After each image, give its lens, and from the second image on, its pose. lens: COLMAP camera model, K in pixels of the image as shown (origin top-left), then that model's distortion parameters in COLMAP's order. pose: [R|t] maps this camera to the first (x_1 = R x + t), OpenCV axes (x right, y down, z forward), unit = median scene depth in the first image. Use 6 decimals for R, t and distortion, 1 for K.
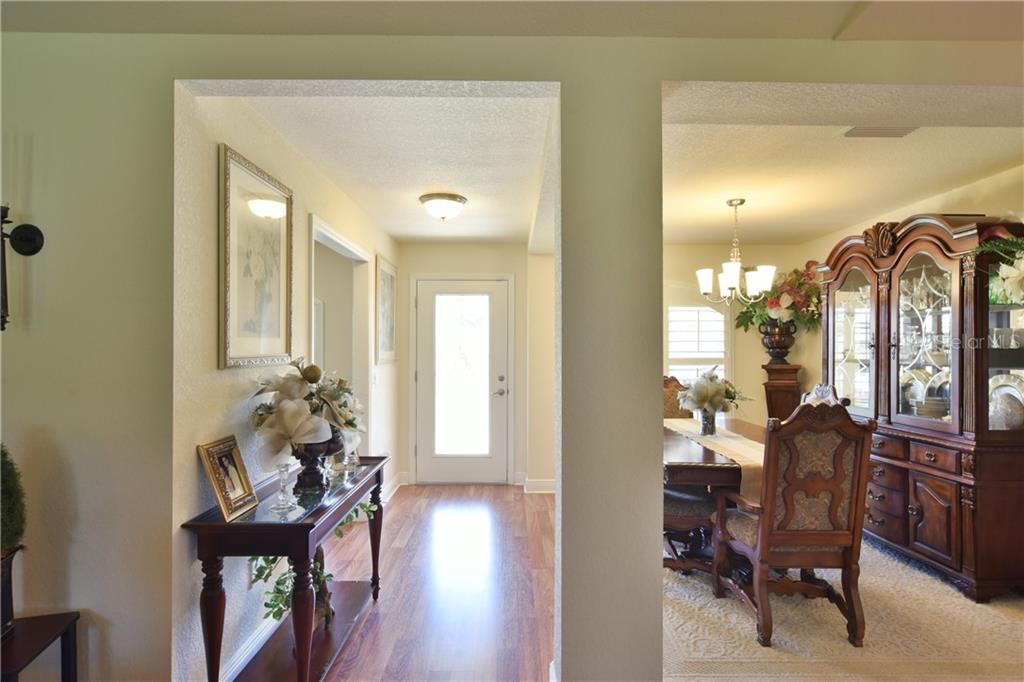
lens RADIAL K [[539.0, 0, 512.1], [0, 539.0, 343.5], [0, 0, 1]] dist [-0.001827, -0.000379]
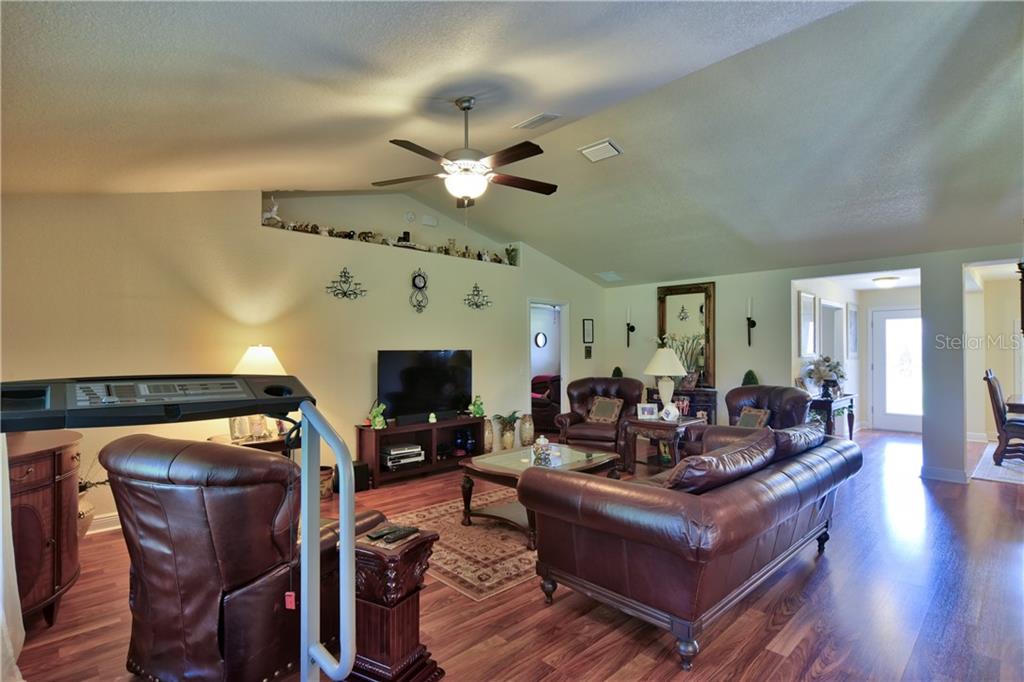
lens RADIAL K [[503.8, 0, 507.9], [0, 503.8, 343.0], [0, 0, 1]] dist [-0.013896, 0.001332]
pose [[0.680979, -0.009604, -0.732240, 0.335202], [0.007017, 0.999954, -0.006589, -0.022635], [0.732270, -0.000652, 0.681014, -1.584618]]
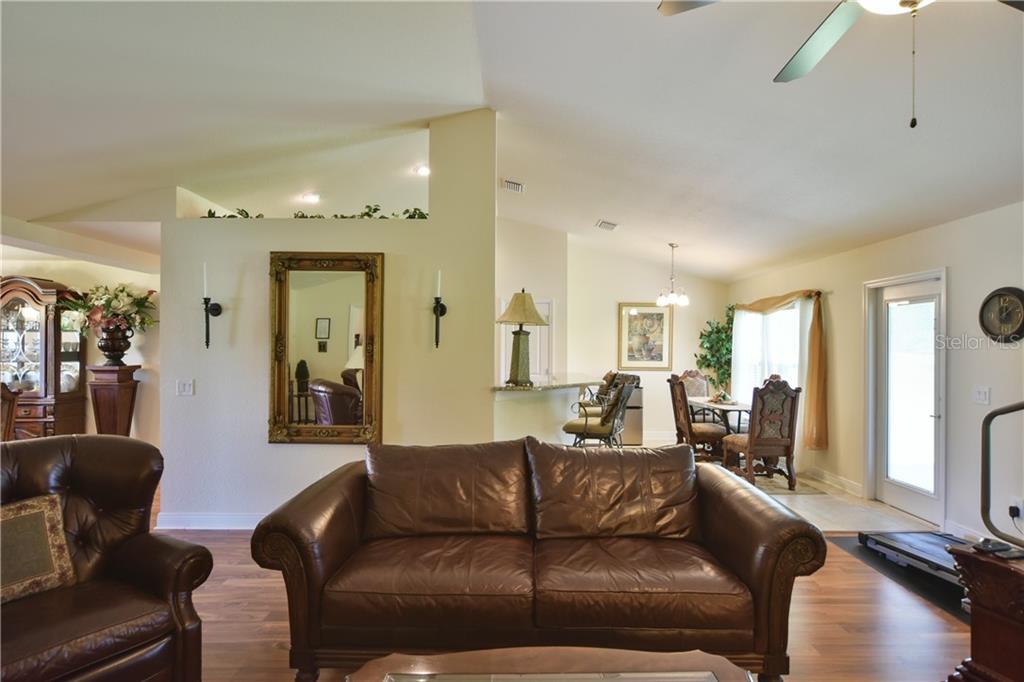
lens RADIAL K [[503.8, 0, 514.3], [0, 503.8, 345.1], [0, 0, 1]] dist [-0.013896, 0.001332]
pose [[0.002632, 0.000781, 0.999996, -0.867749], [-0.011635, 0.999932, -0.000750, -0.031133], [-0.999929, -0.011633, 0.002641, -0.623288]]
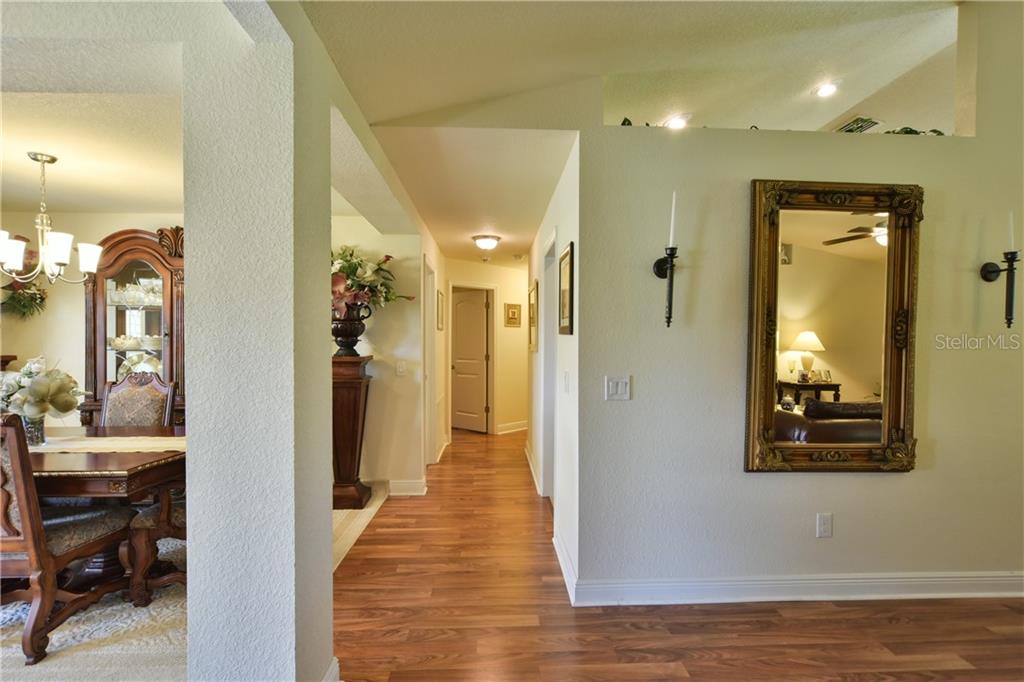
lens RADIAL K [[503.8, 0, 510.6], [0, 503.8, 345.6], [0, 0, 1]] dist [-0.013896, 0.001332]
pose [[-0.027454, -0.013771, 0.999528, -0.440193], [-0.013408, 0.999820, 0.013407, 0.004813], [-0.999533, -0.013034, -0.027634, 0.368811]]
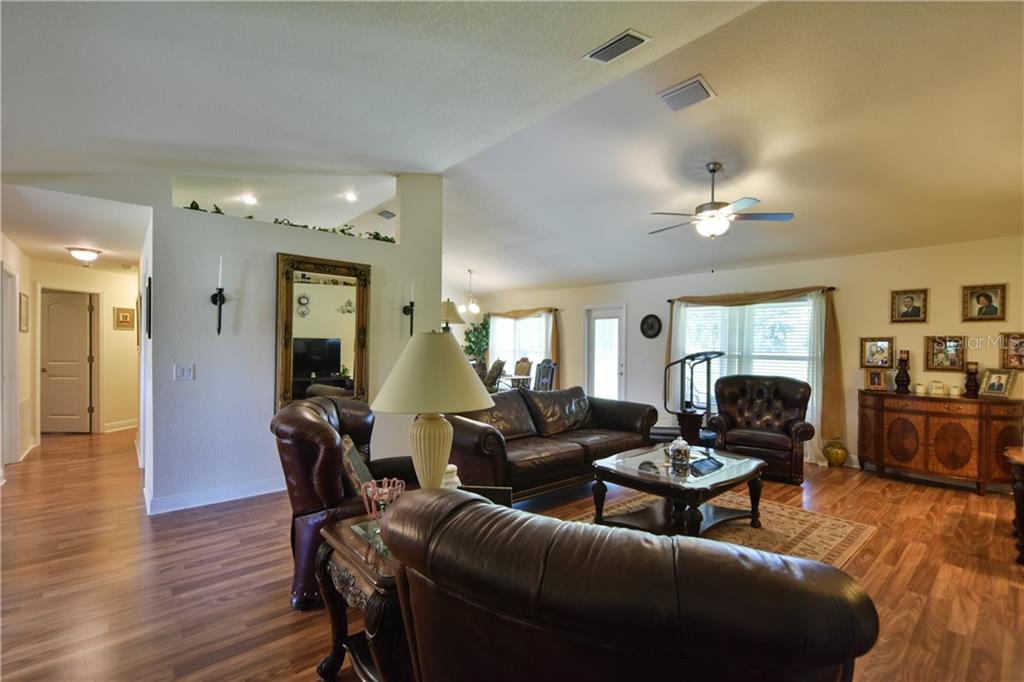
lens RADIAL K [[454.9, 0, 515.1], [0, 454.9, 347.1], [0, 0, 1]] dist [-0.004574, 0.000850]
pose [[-0.653486, -0.010615, 0.756864, -1.059562], [-0.015228, 0.999884, 0.000875, 0.002265], [-0.756786, -0.010954, -0.653571, 0.293762]]
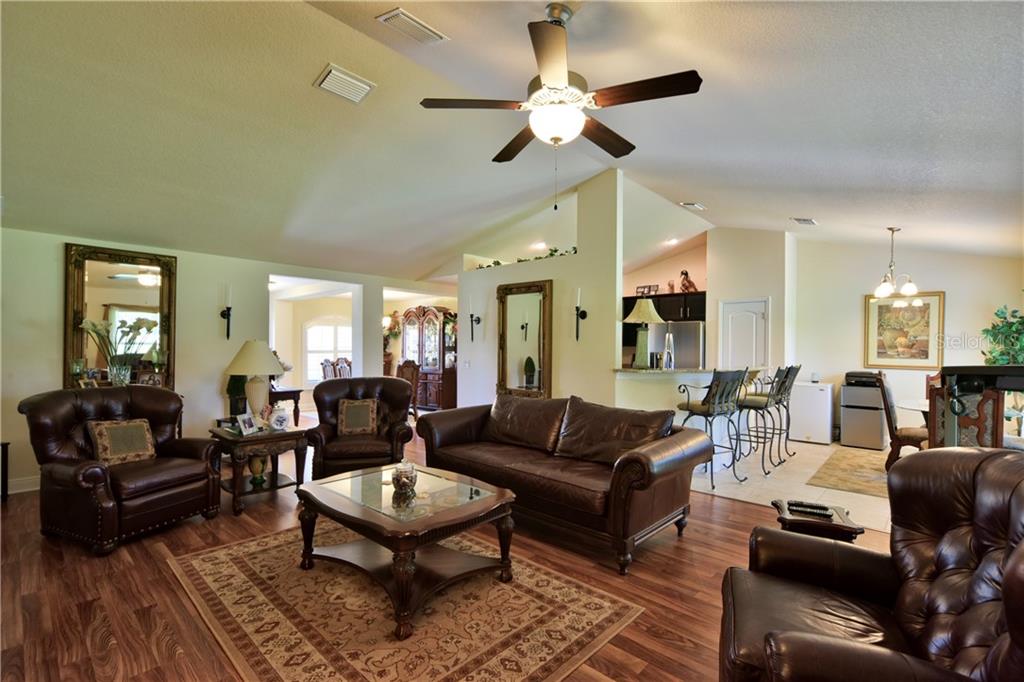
lens RADIAL K [[469.0, 0, 515.5], [0, 469.0, 343.7], [0, 0, 1]] dist [-0.019638, -0.000389]
pose [[0.685575, 0.006165, 0.727976, -1.012282], [-0.009445, 0.999955, 0.000426, -0.012119], [-0.727941, -0.007168, 0.685602, -1.398220]]
